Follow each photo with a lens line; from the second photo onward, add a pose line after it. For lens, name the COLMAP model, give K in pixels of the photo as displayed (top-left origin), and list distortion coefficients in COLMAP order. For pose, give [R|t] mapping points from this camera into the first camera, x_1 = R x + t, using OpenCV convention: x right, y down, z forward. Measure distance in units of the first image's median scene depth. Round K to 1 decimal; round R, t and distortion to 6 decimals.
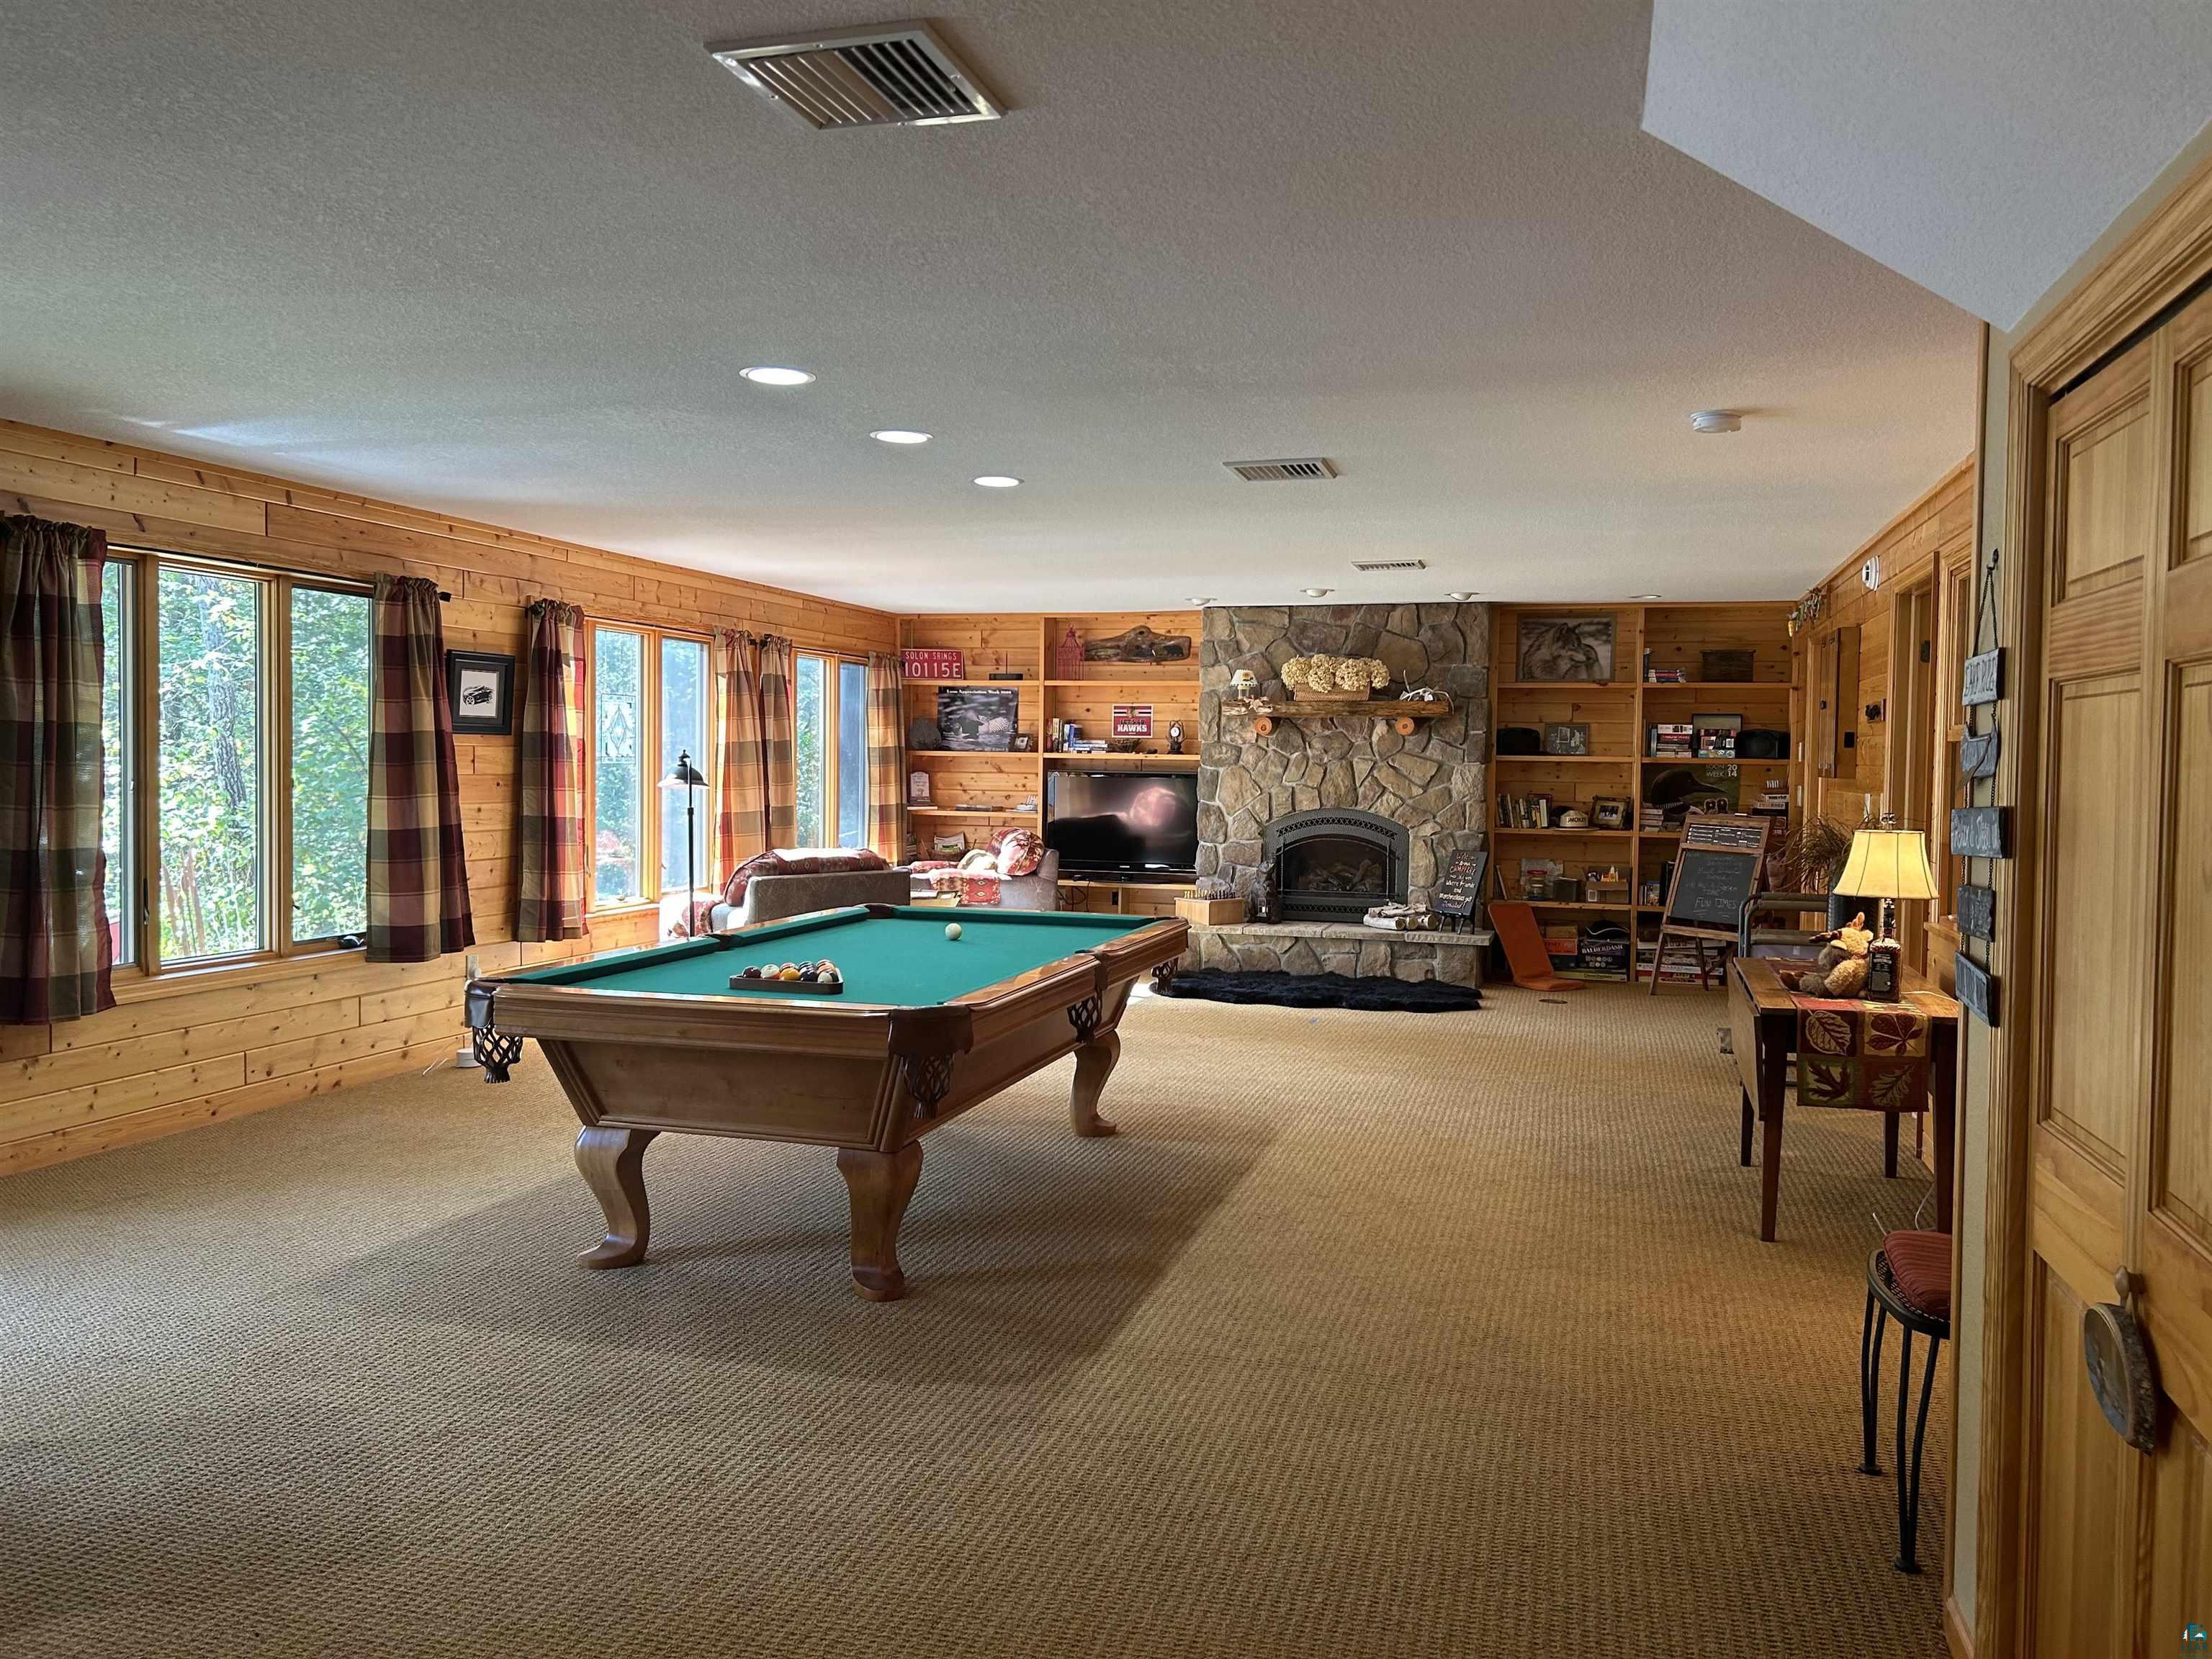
lens RADIAL K [[1653.5, 0, 1084.1], [0, 1653.5, 852.1], [0, 0, 1]] dist [0.047075, -0.055989]
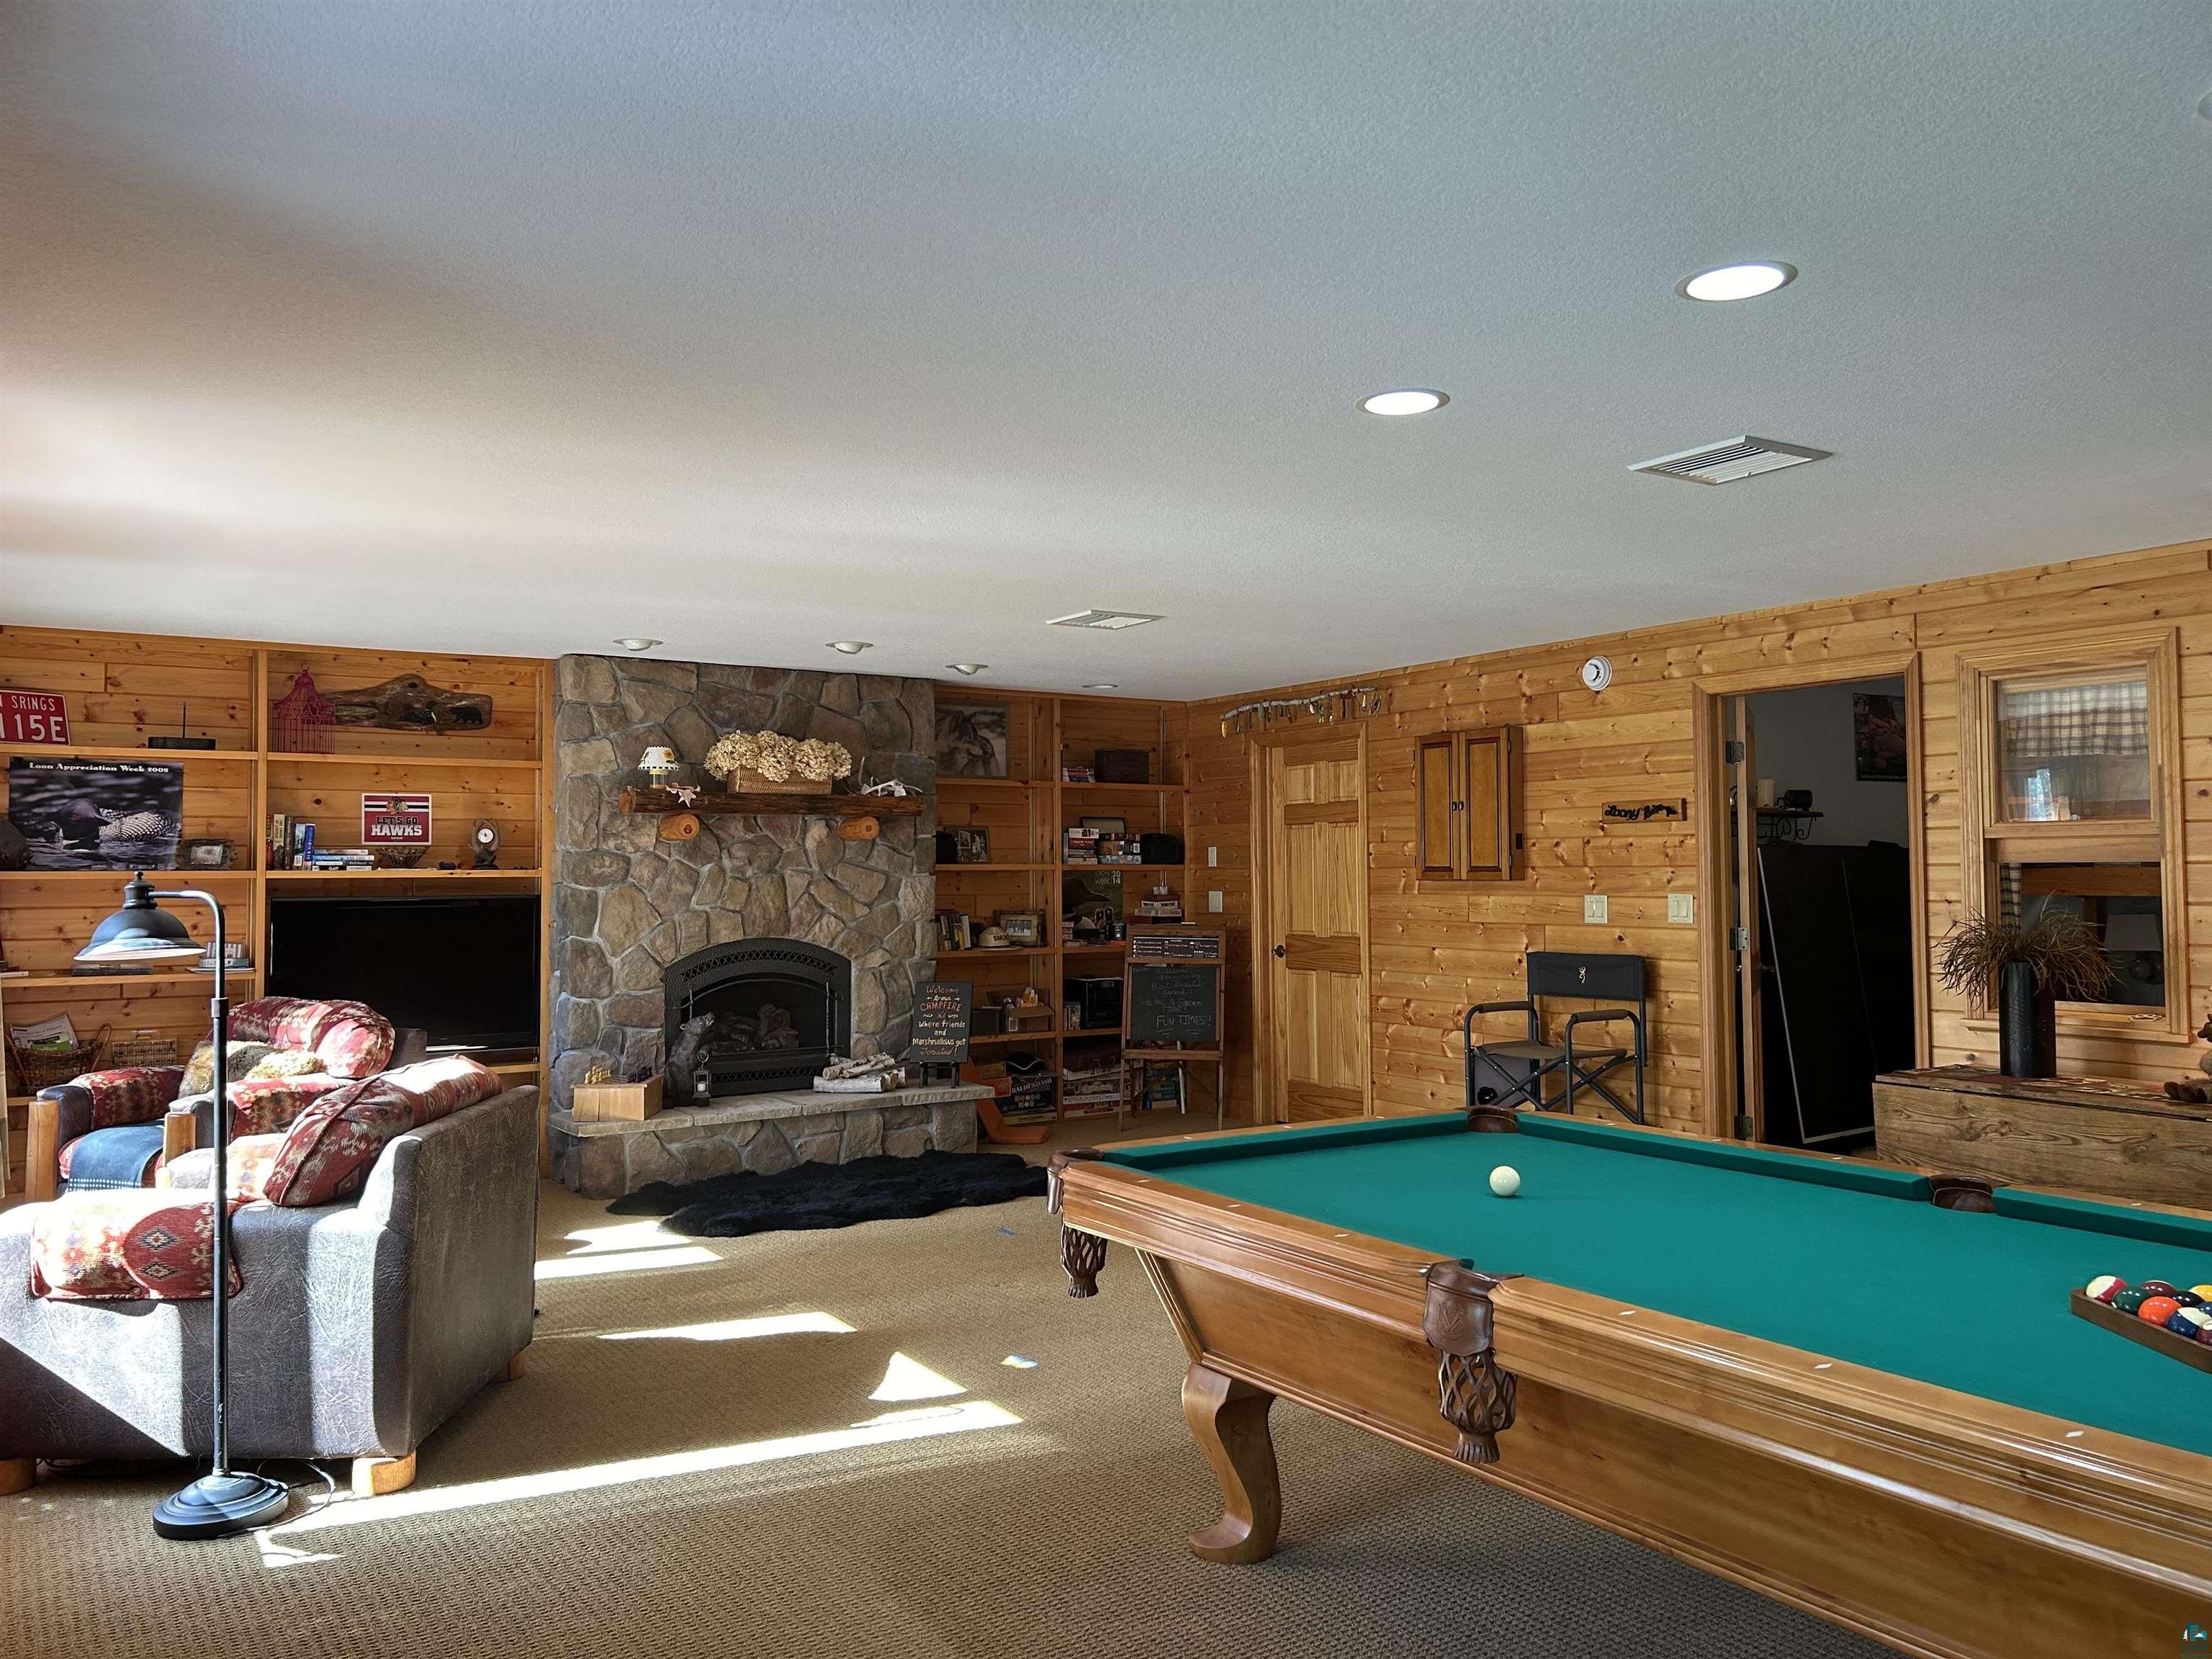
lens RADIAL K [[1653.5, 0, 1154.7], [0, 1653.5, 805.8], [0, 0, 1]] dist [0.047075, -0.055989]
pose [[0.626590, 0.014791, 0.779208, -0.320752], [0.060171, 0.995917, -0.067291, -0.024978], [-0.777022, 0.089050, 0.623142, 0.395703]]
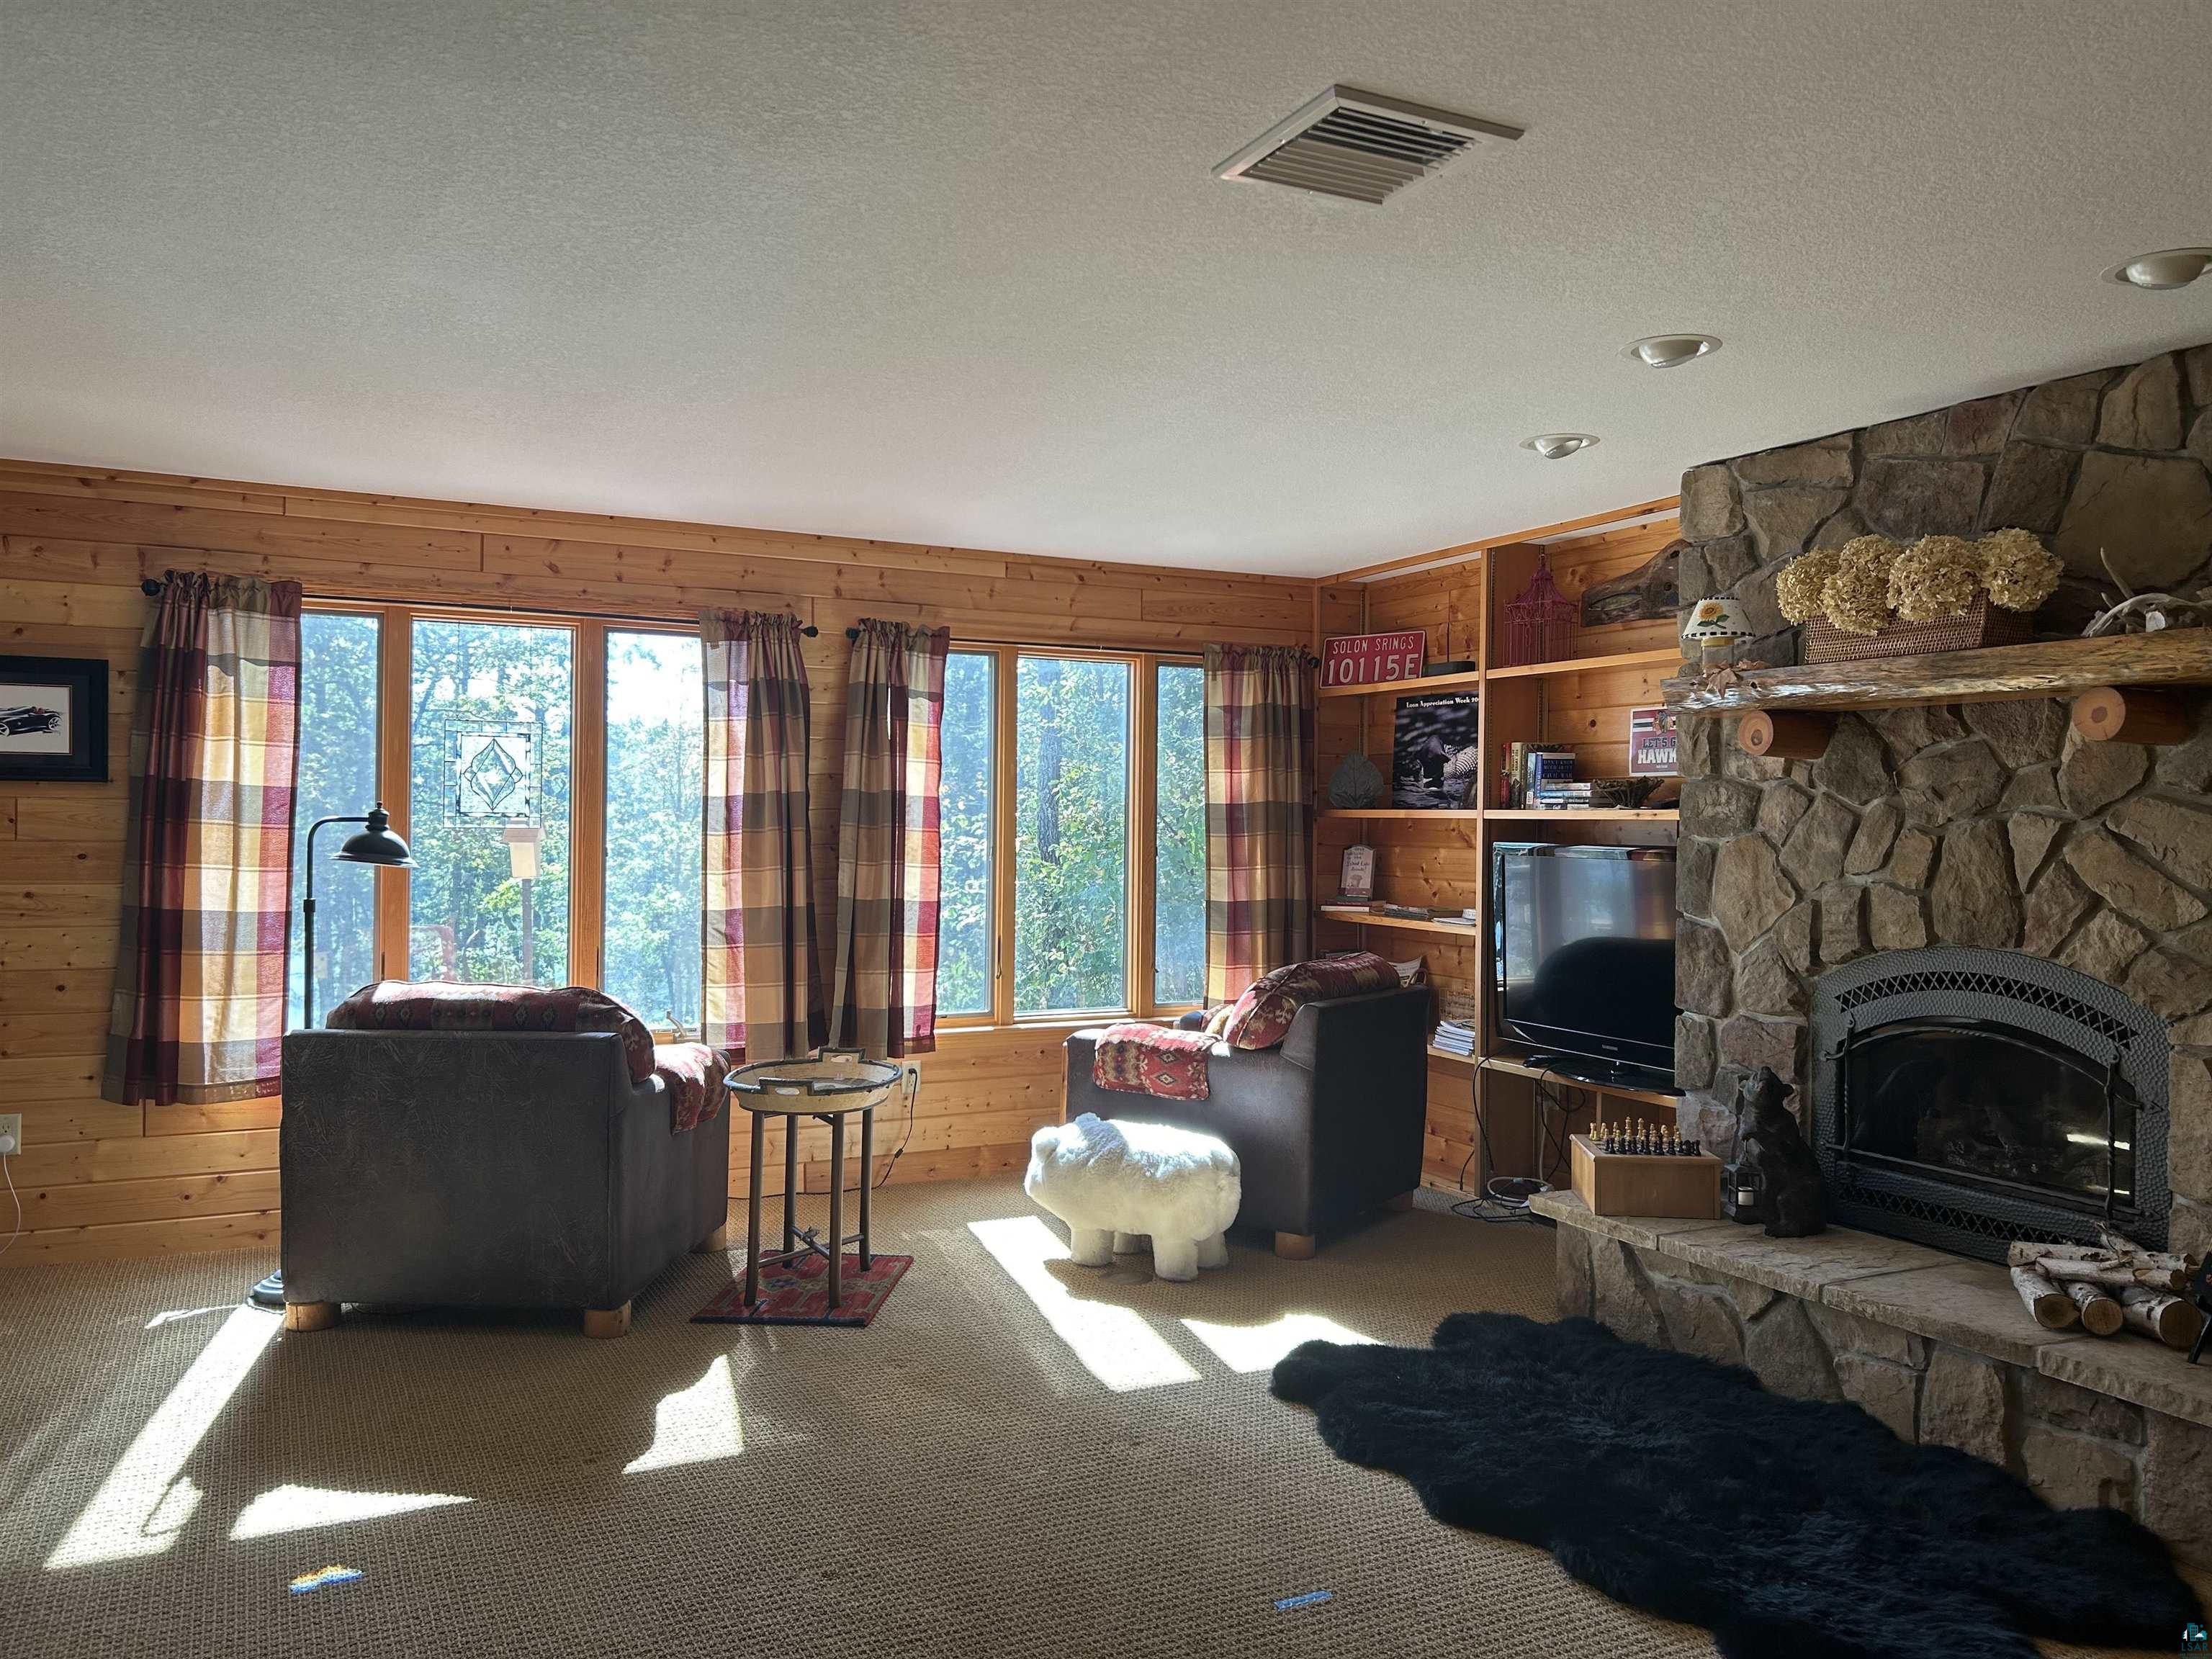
lens RADIAL K [[1653.5, 0, 1105.2], [0, 1653.5, 825.2], [0, 0, 1]] dist [0.047075, -0.055989]
pose [[0.685515, -0.004048, -0.728047, 0.292843], [-0.042237, 0.998079, -0.045319, -0.028941], [0.726832, 0.061817, 0.684028, 0.606955]]
